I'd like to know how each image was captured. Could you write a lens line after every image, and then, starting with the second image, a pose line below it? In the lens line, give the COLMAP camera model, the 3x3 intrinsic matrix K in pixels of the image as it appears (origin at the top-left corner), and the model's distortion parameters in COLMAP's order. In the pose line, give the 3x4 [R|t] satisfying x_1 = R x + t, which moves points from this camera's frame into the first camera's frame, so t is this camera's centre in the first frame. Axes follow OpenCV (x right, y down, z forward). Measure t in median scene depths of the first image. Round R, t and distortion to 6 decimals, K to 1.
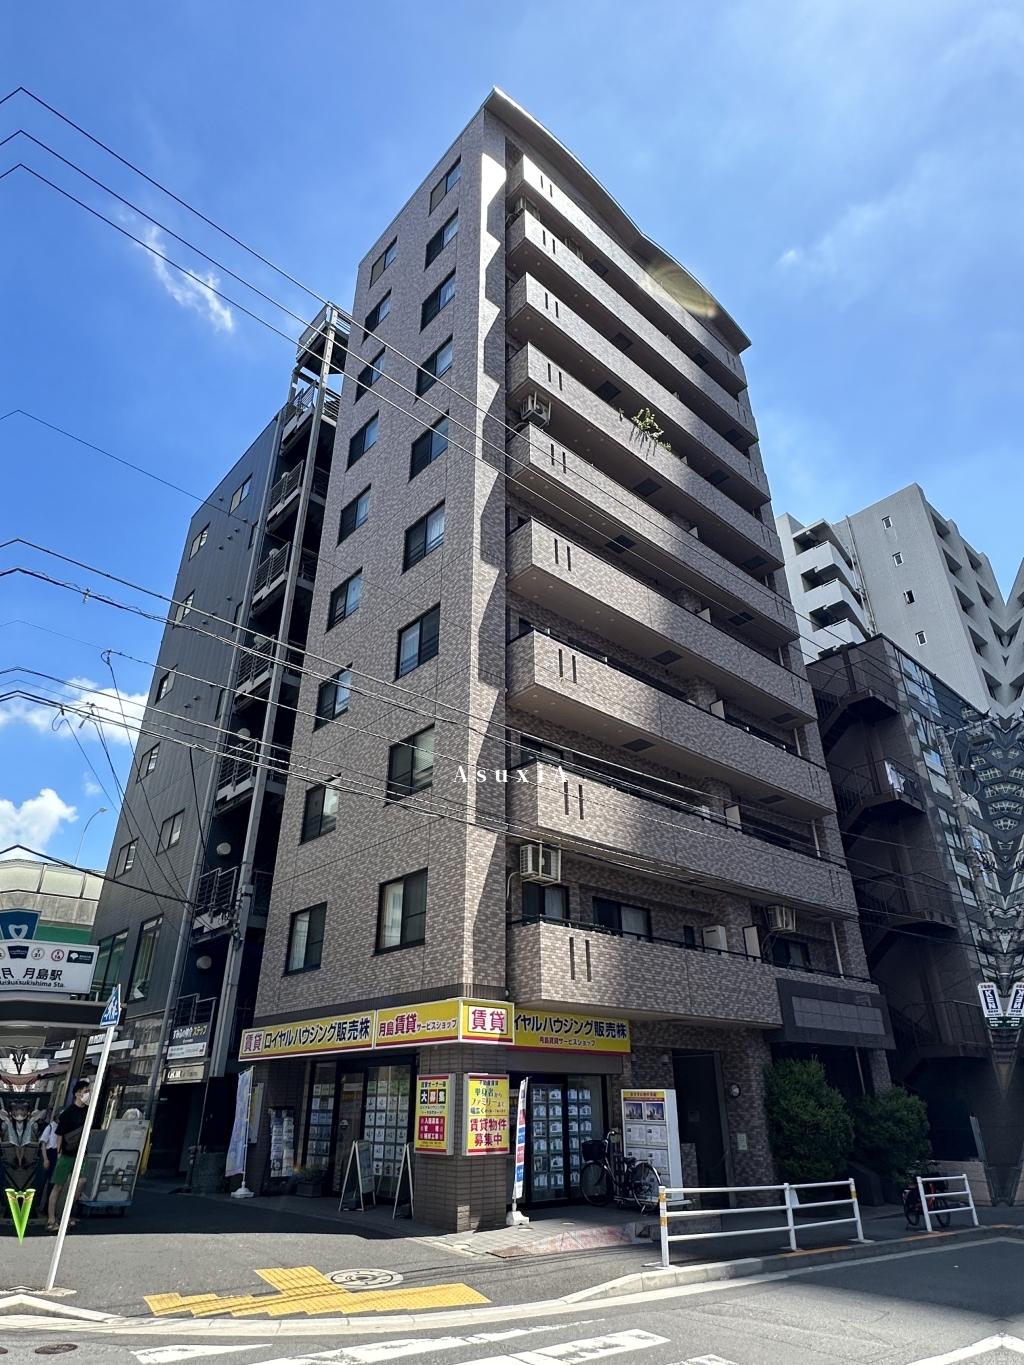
lens RADIAL K [[797.7, 0, 525.2], [0, 797.7, 684.1], [0, 0, 1]] dist [0.003183, 0.000885]
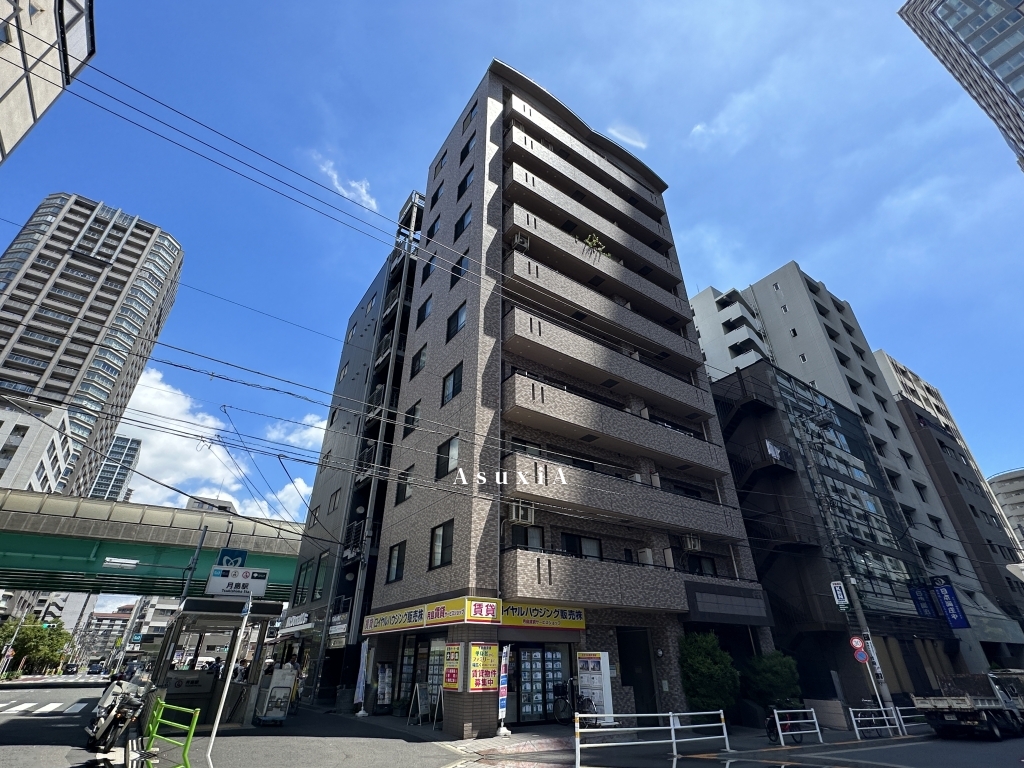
lens RADIAL K [[481.4, 0, 515.2], [0, 481.4, 387.4], [0, 0, 1]] dist [0.004793, -0.000250]
pose [[0.991381, -0.062489, -0.115146, 0.105093], [0.058824, 0.997656, -0.034959, -0.002268], [0.117061, 0.027885, 0.992733, -0.003578]]
